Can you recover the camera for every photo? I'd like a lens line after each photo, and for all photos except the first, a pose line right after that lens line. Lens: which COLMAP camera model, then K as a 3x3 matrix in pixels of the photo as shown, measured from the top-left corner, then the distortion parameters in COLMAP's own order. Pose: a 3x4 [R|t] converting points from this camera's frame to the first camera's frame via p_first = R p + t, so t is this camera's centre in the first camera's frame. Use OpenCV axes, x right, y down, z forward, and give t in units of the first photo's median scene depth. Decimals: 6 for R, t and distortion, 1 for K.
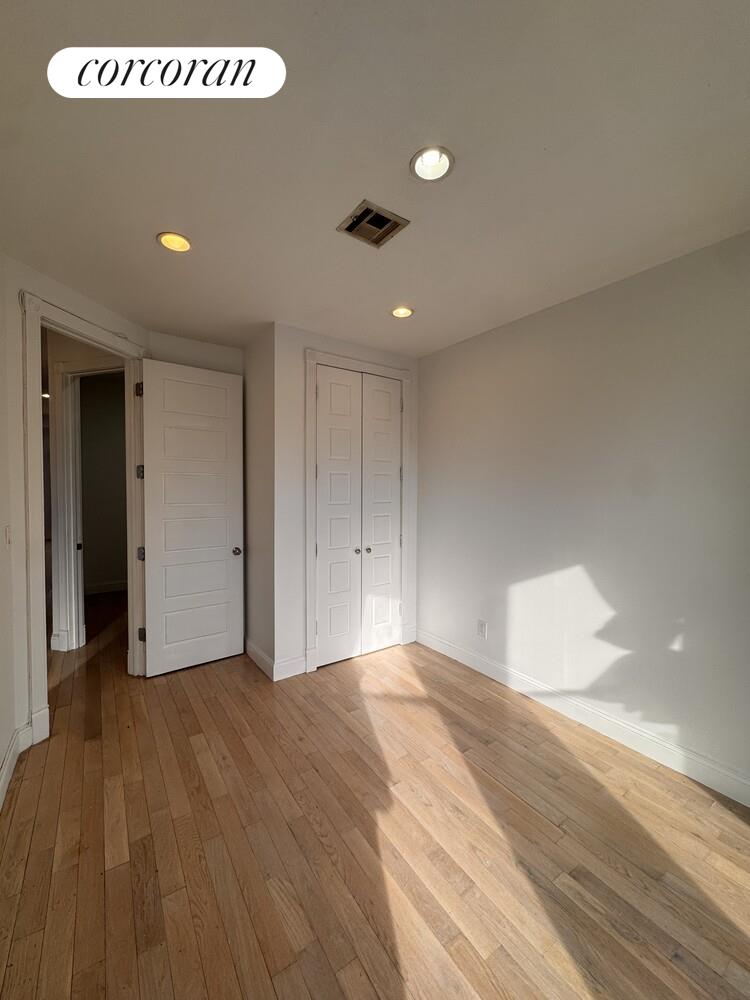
lens RADIAL K [[401.4, 0, 376.1], [0, 401.4, 499.3], [0, 0, 1]] dist [-0.002485, -0.000058]
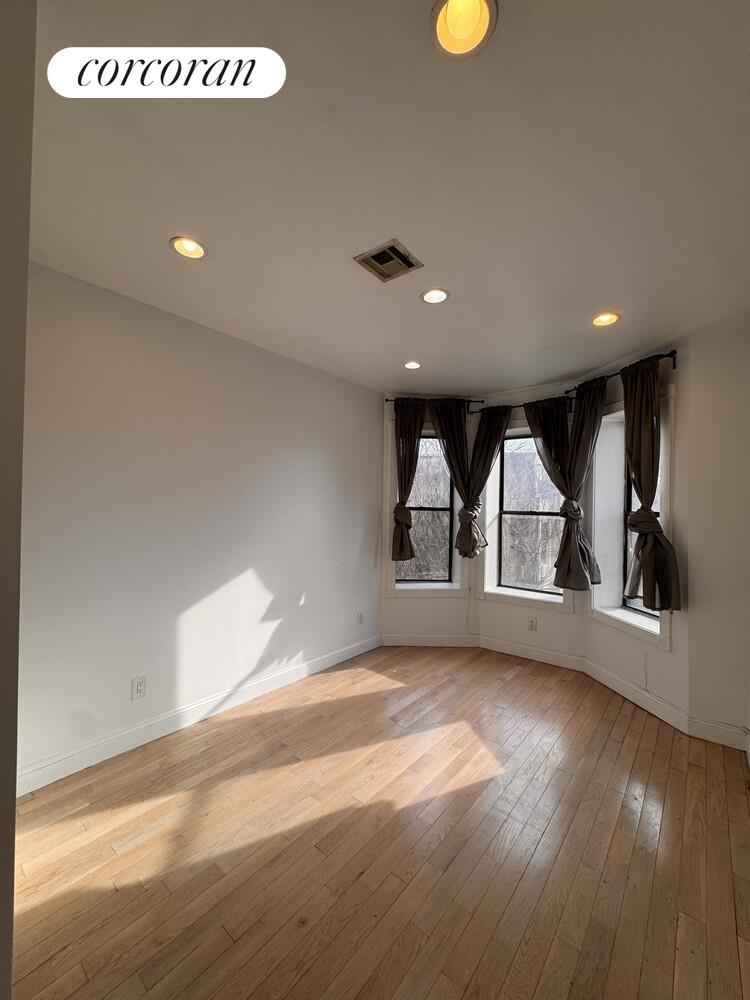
lens RADIAL K [[401.4, 0, 374.5], [0, 401.4, 498.4], [0, 0, 1]] dist [-0.002485, -0.000058]
pose [[-0.288582, -0.001905, 0.957453, -0.801629], [0.006323, 0.999972, 0.003895, -0.049453], [-0.957434, 0.007178, -0.288562, 1.066523]]
